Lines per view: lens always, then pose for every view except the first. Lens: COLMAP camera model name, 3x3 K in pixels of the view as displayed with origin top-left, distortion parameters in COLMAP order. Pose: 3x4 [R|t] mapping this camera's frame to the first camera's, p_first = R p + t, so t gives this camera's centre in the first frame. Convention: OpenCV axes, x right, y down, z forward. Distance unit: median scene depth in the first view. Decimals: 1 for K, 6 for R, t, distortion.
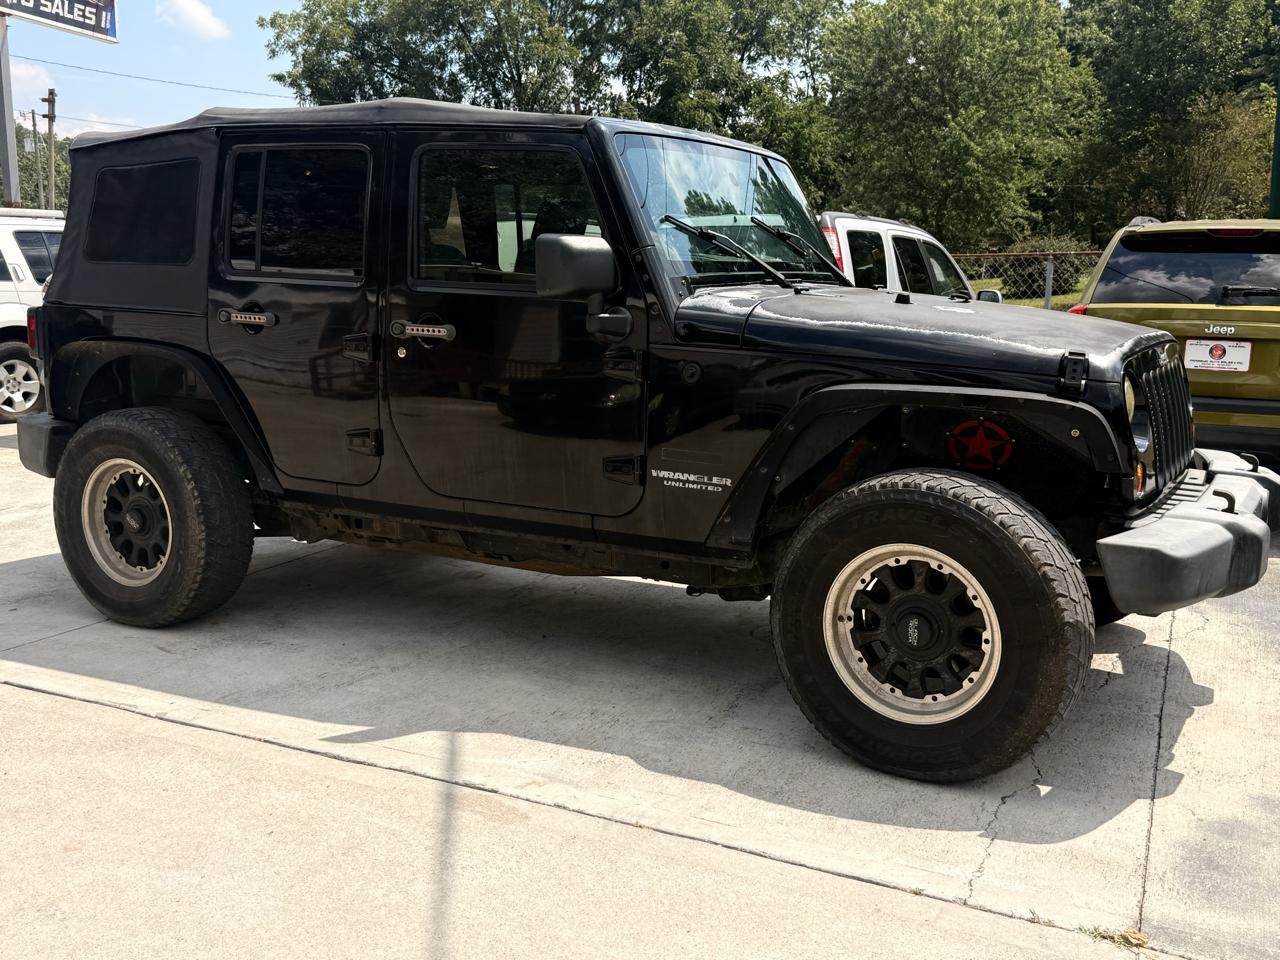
lens RADIAL K [[1337.4, 0, 637.0], [0, 1337.4, 531.3], [0, 0, 1]] dist [0.039477, 0.000000]
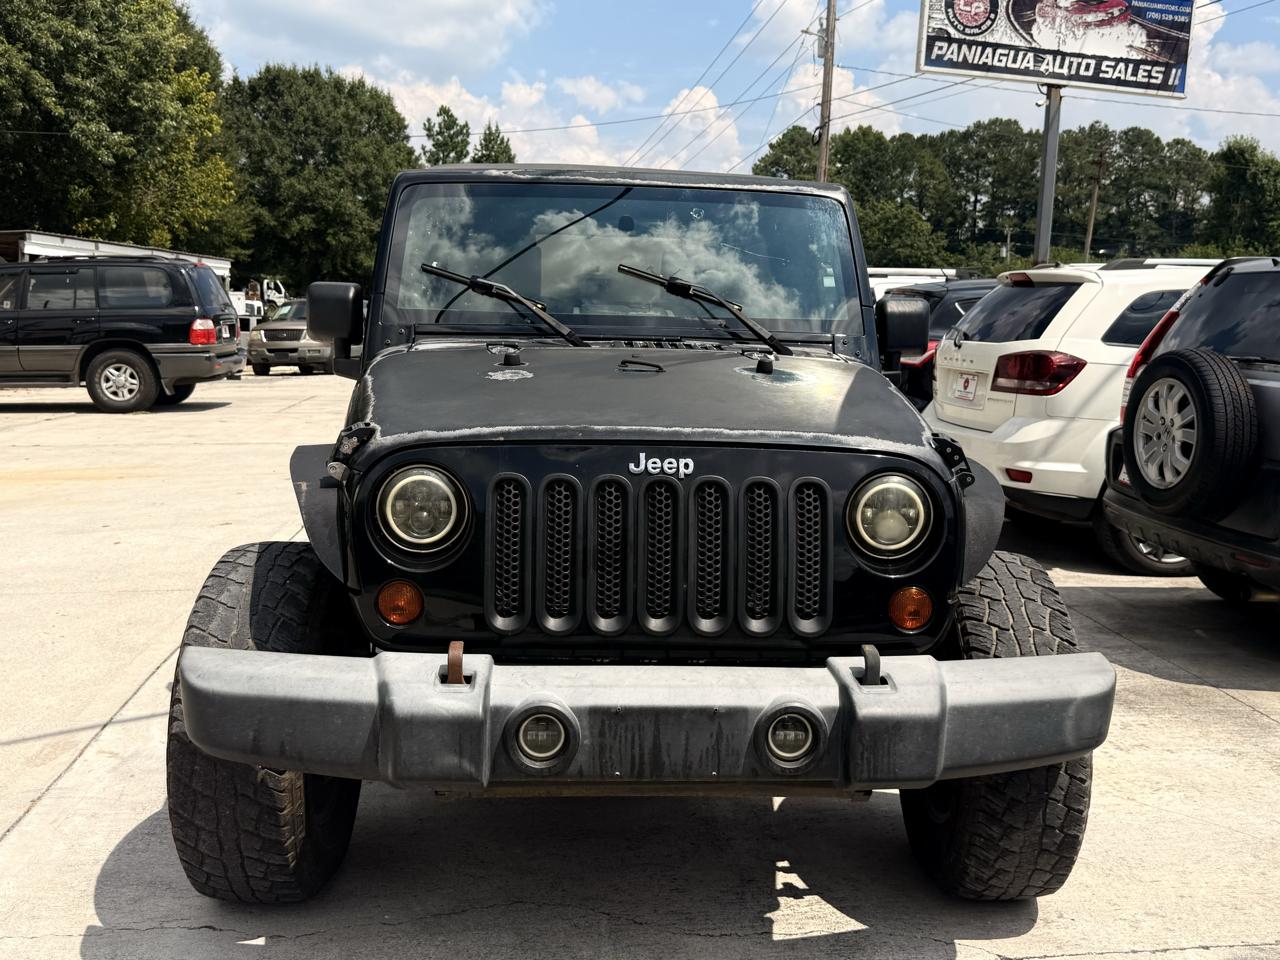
lens RADIAL K [[1337.4, 0, 609.9], [0, 1337.4, 473.9], [0, 0, 1]] dist [0.039477, 0.000000]
pose [[0.550584, 0.113411, -0.827040, 0.849800], [-0.180810, 0.983411, 0.014483, -0.111968], [0.814964, 0.141563, 0.561956, 0.533067]]
